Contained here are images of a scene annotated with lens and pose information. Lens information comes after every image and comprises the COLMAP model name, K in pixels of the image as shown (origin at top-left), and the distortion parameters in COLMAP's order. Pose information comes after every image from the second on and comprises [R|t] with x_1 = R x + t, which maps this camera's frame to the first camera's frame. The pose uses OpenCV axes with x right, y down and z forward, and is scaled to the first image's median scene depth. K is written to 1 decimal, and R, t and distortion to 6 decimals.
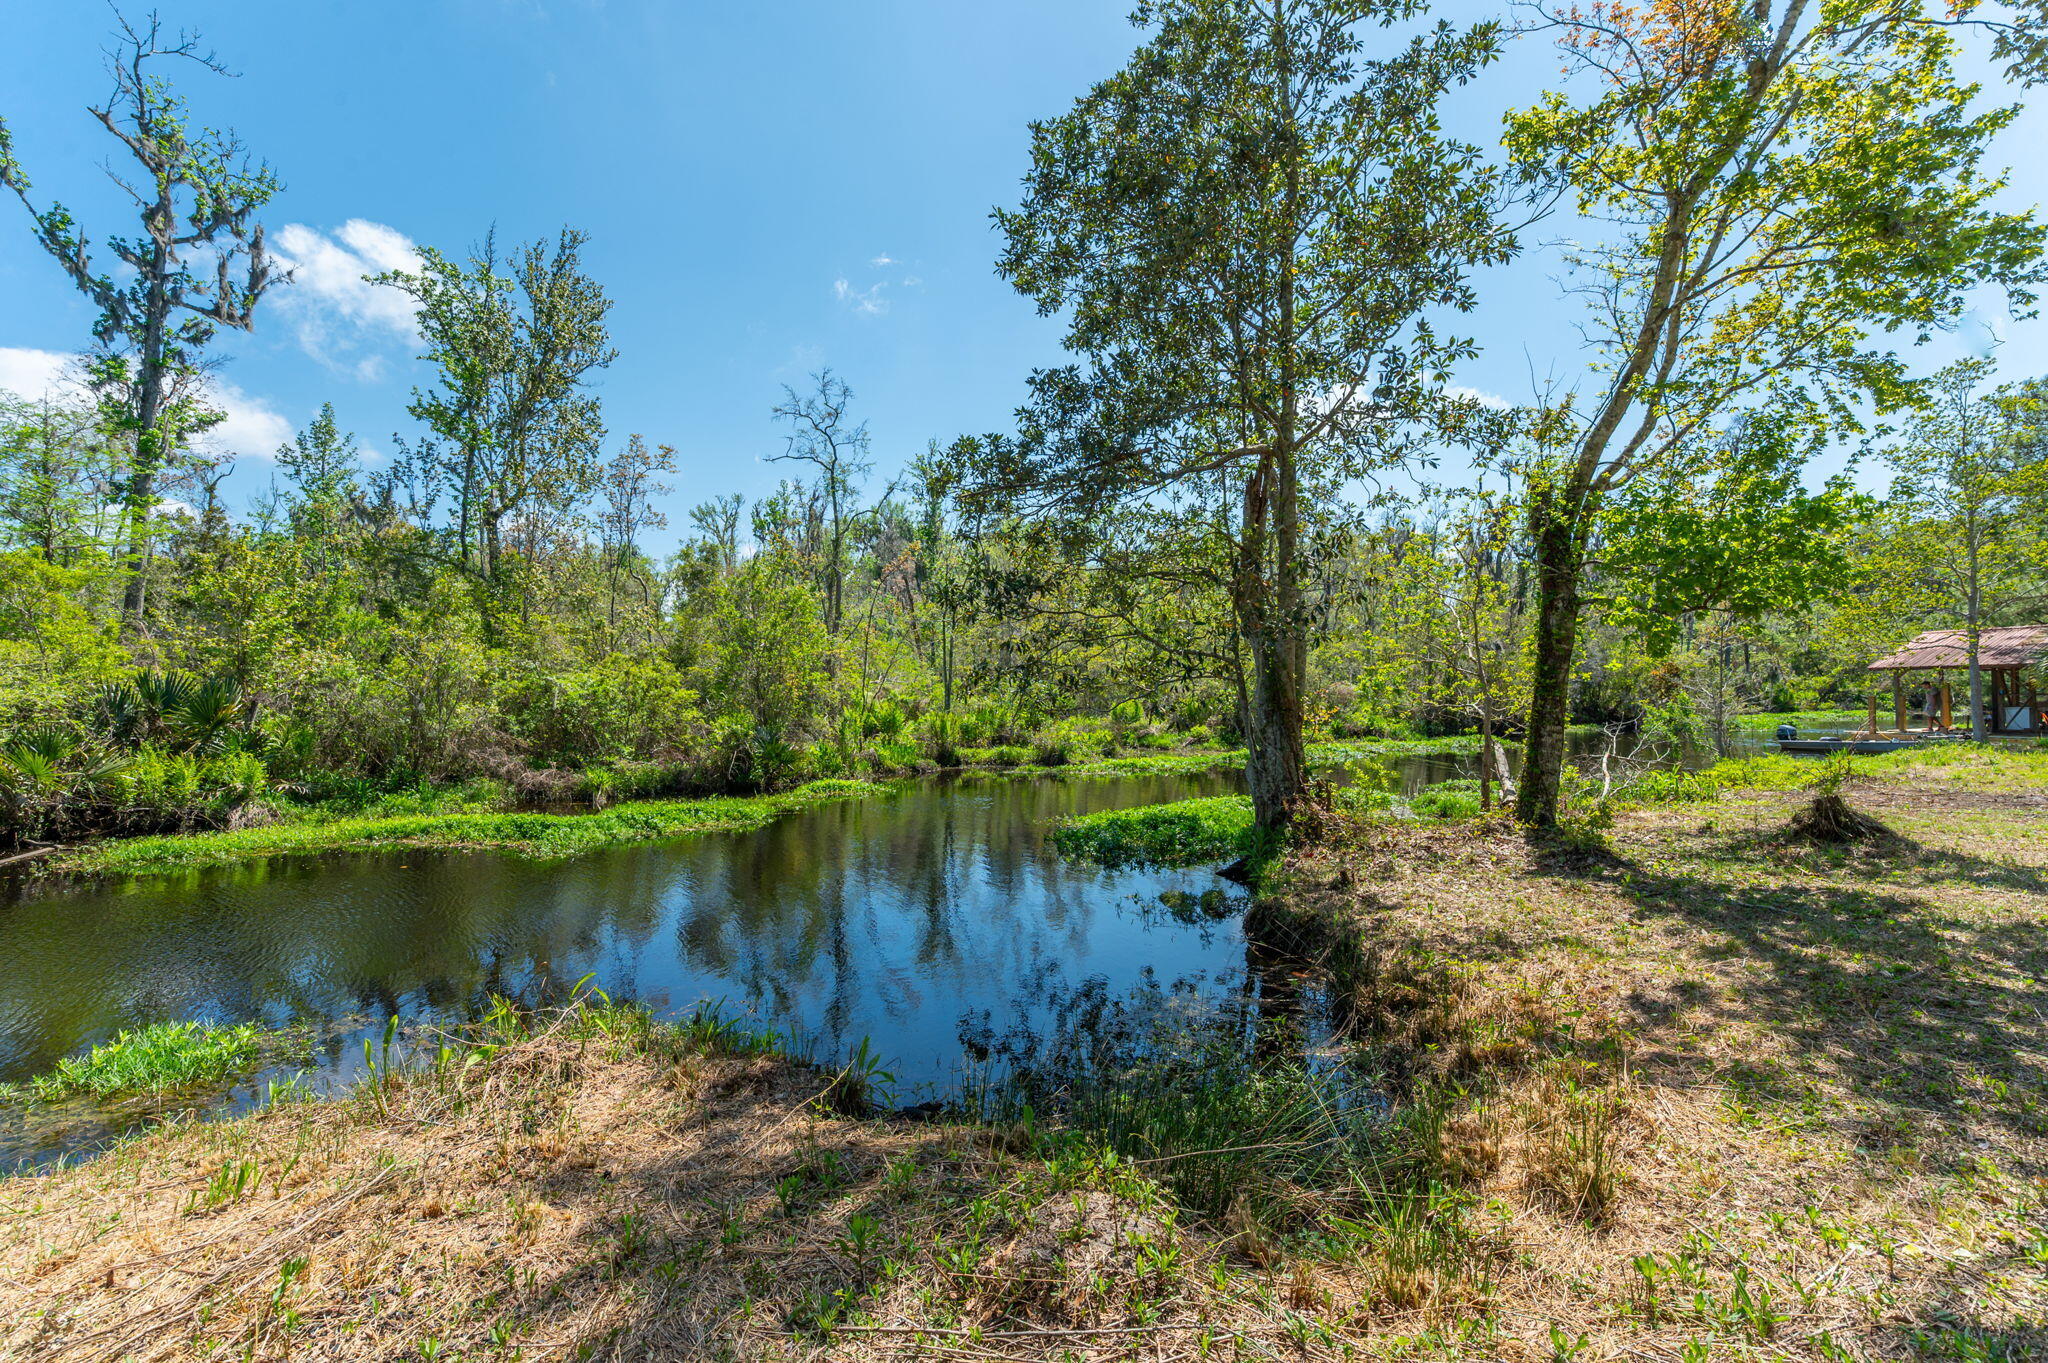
lens RADIAL K [[858.1, 0, 1027.5], [0, 858.1, 696.8], [0, 0, 1]] dist [-0.004836, 0.000228]
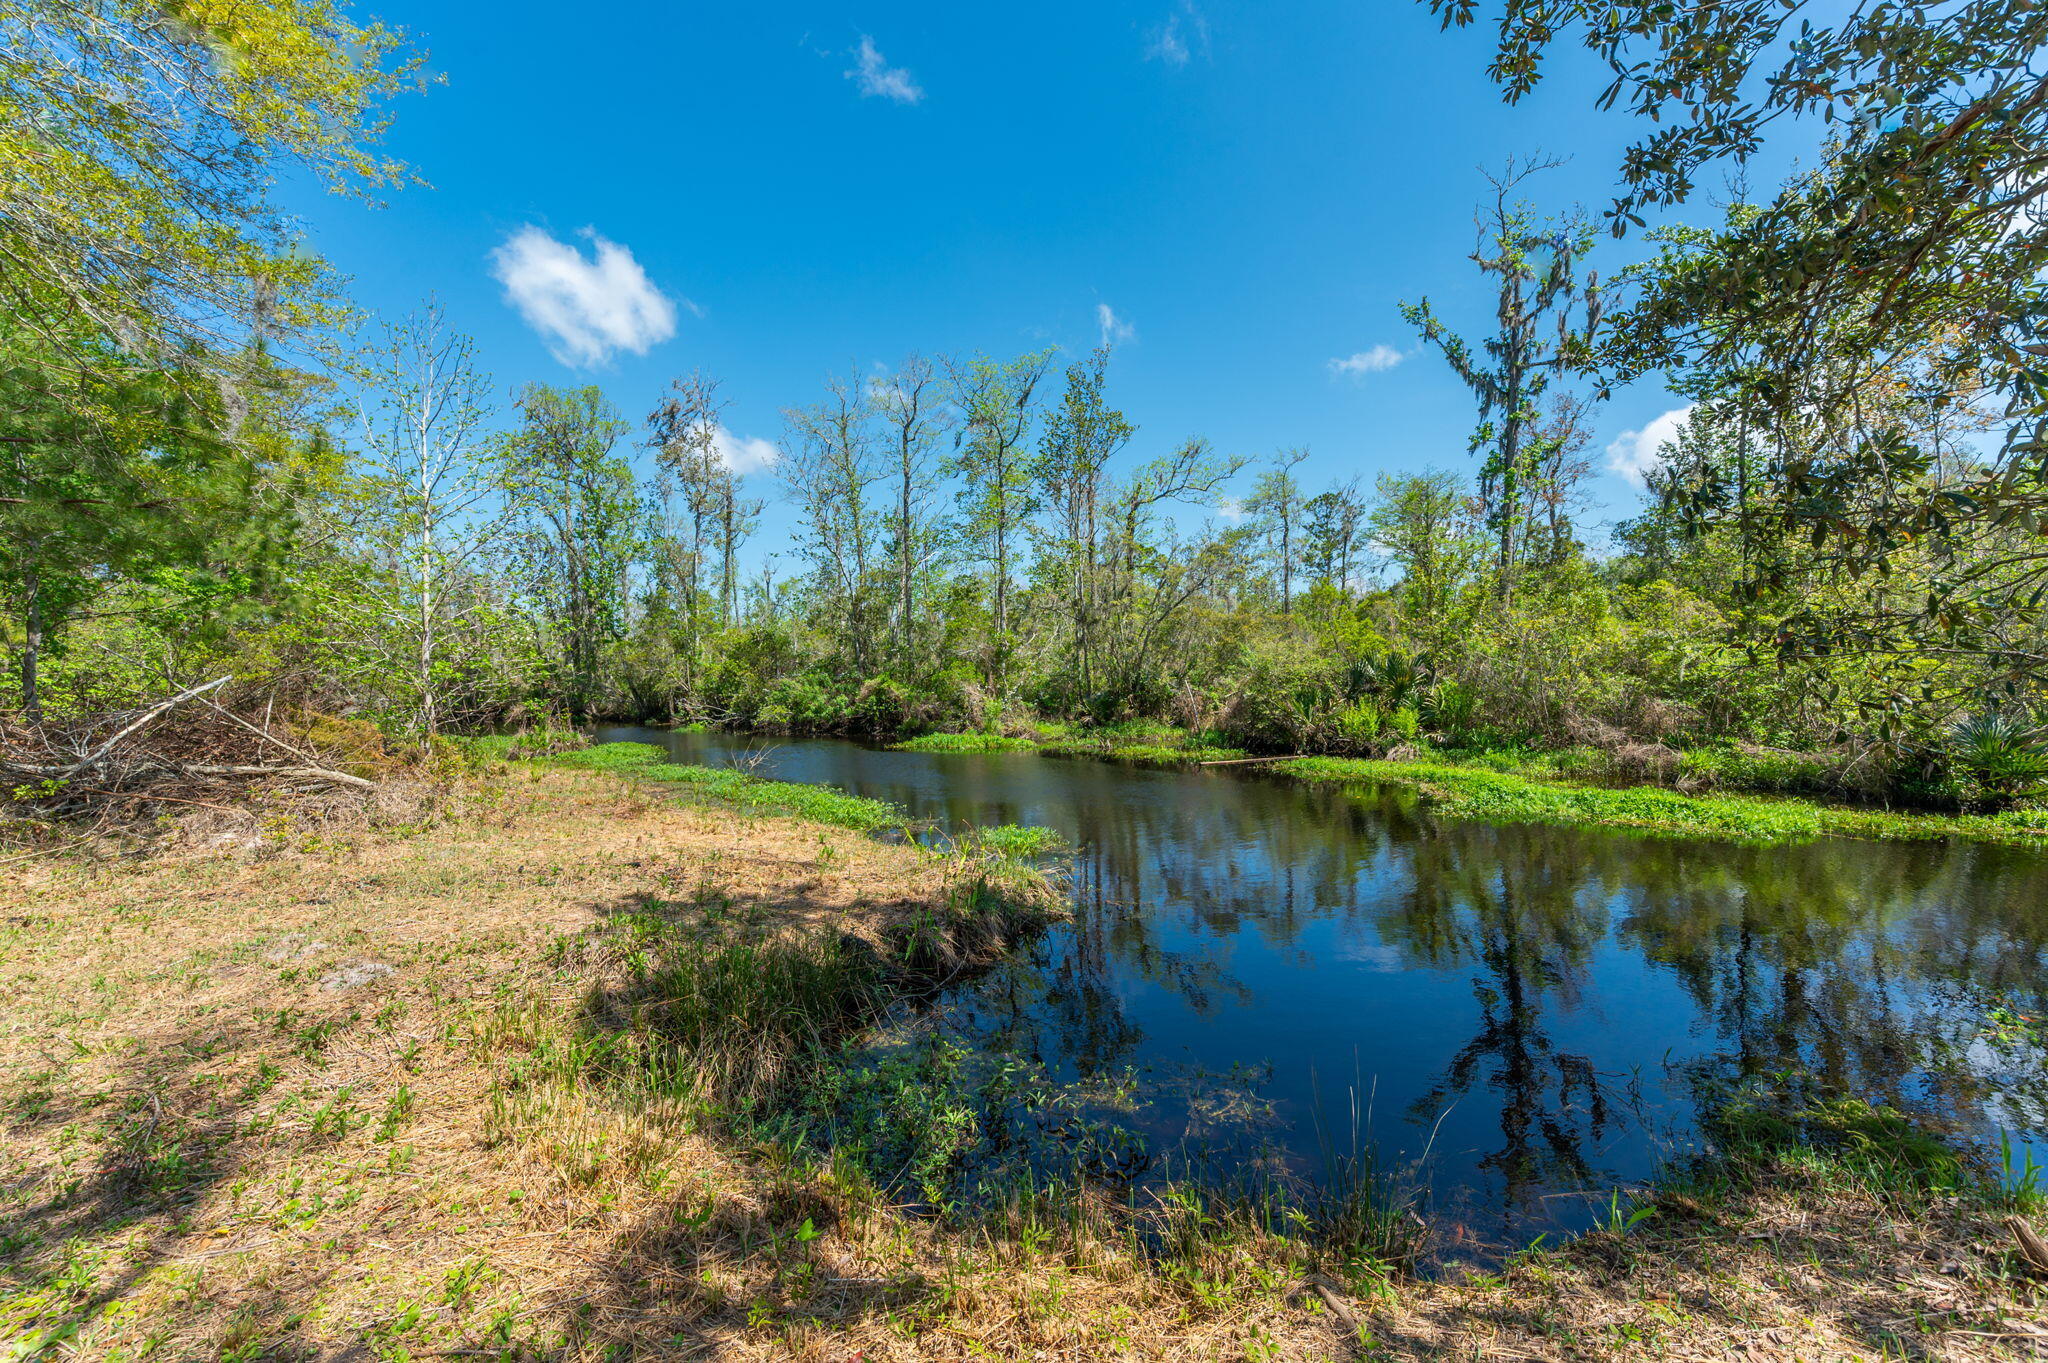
lens RADIAL K [[808.0, 0, 1032.4], [0, 808.0, 678.7], [0, 0, 1]] dist [0.006581, -0.000400]
pose [[0.045905, 0.014331, -0.998843, 0.292113], [-0.002507, 0.999896, 0.014231, -0.000237], [0.998943, 0.001851, 0.045936, 0.254704]]
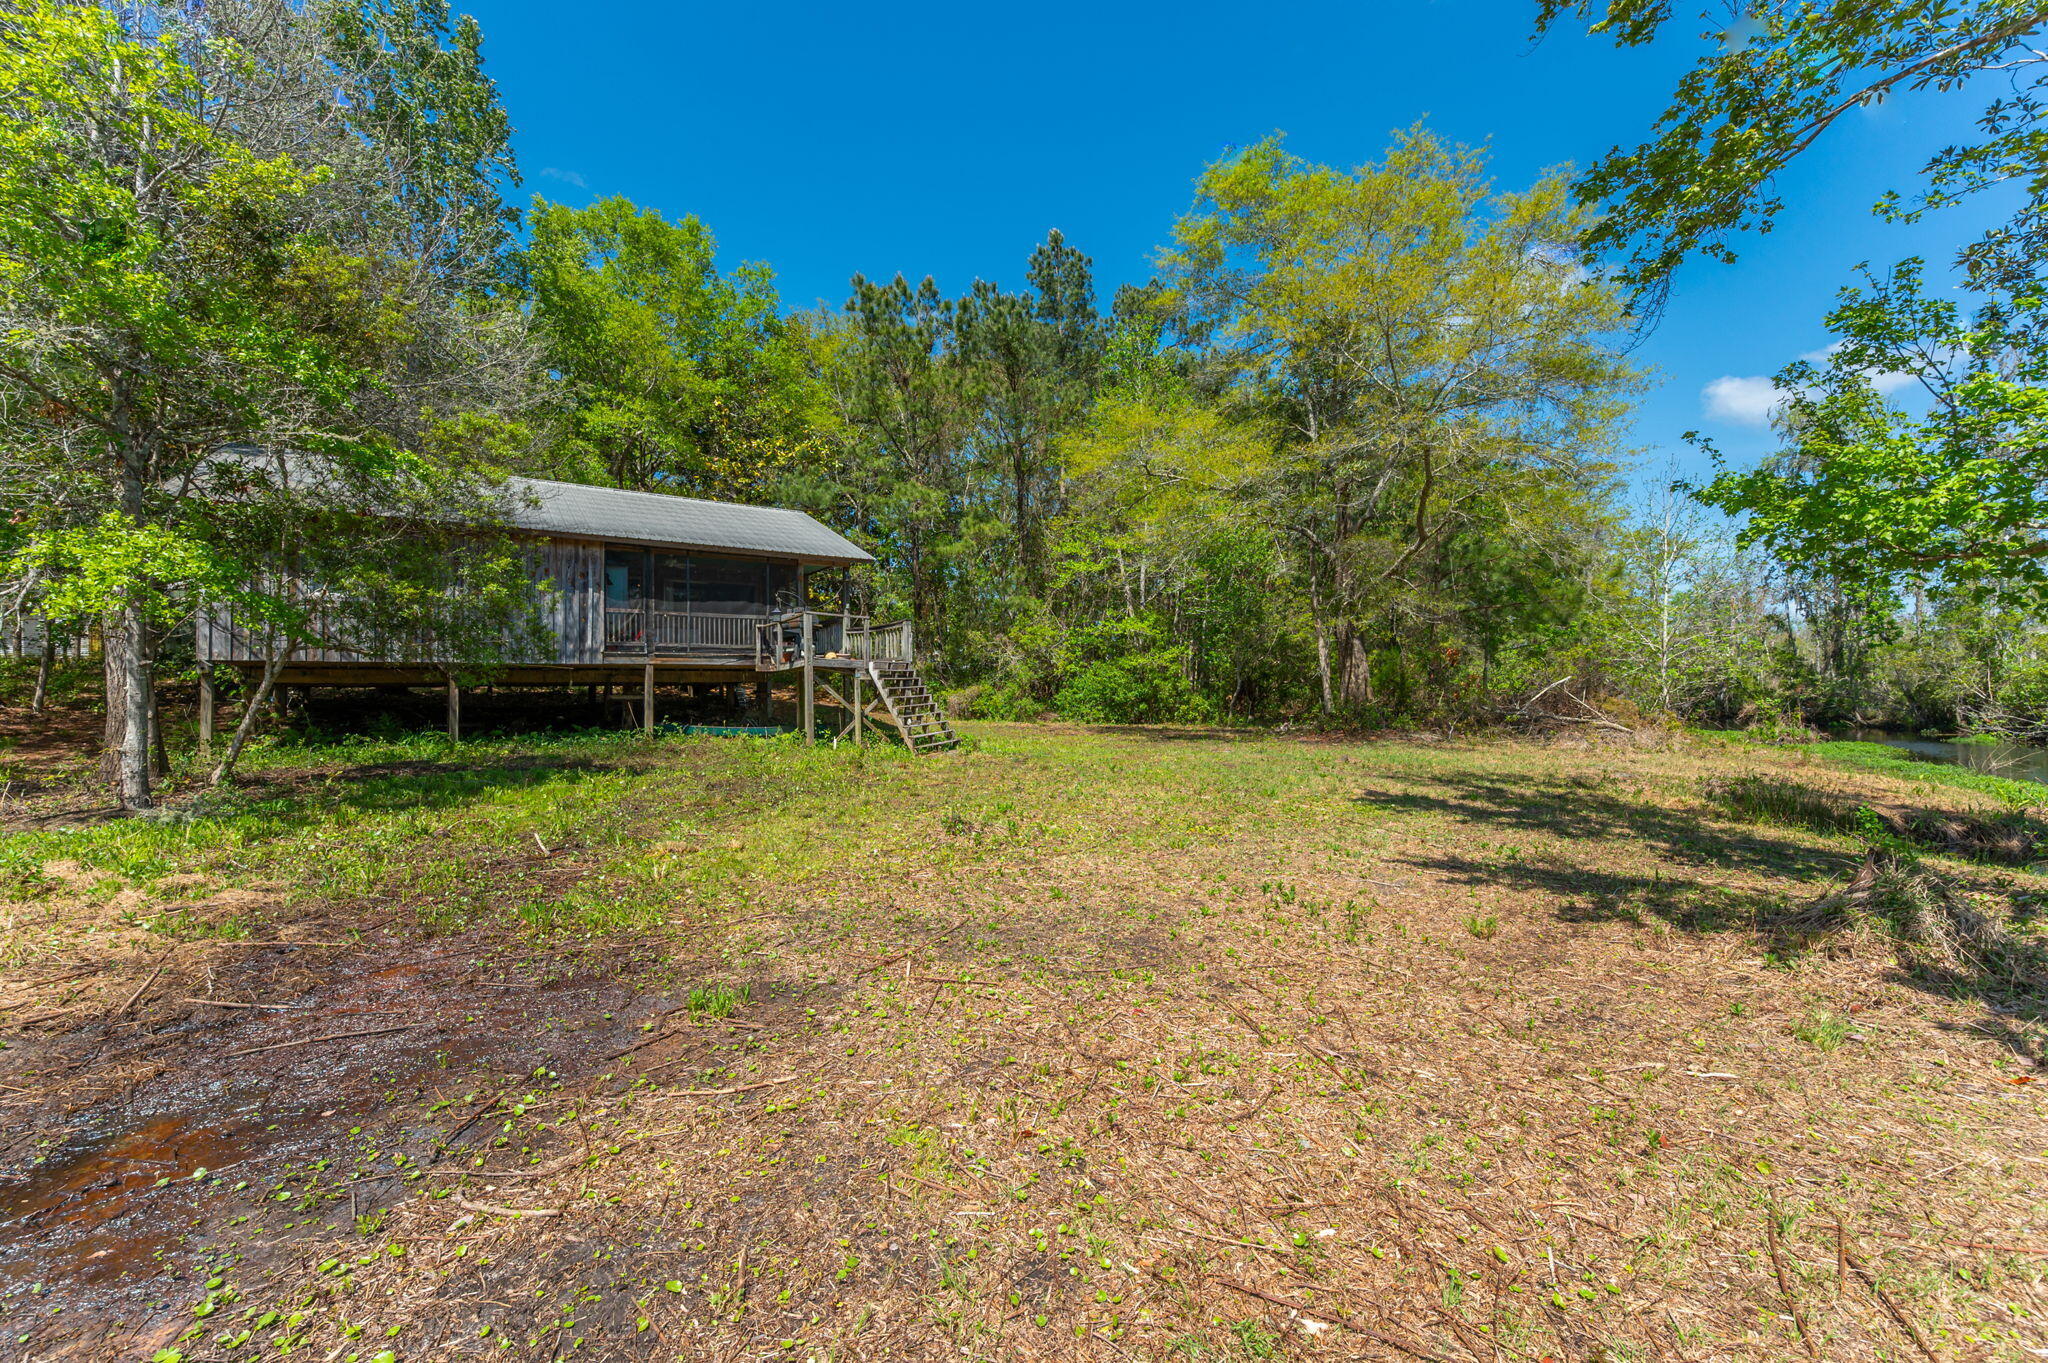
lens RADIAL K [[808.0, 0, 1025.3], [0, 808.0, 687.1], [0, 0, 1]] dist [0.006581, -0.000400]
pose [[-0.959325, 0.006627, -0.282227, 0.676988], [0.001793, 0.999847, 0.017380, 0.000247], [0.282299, 0.016167, -0.959190, 0.544826]]
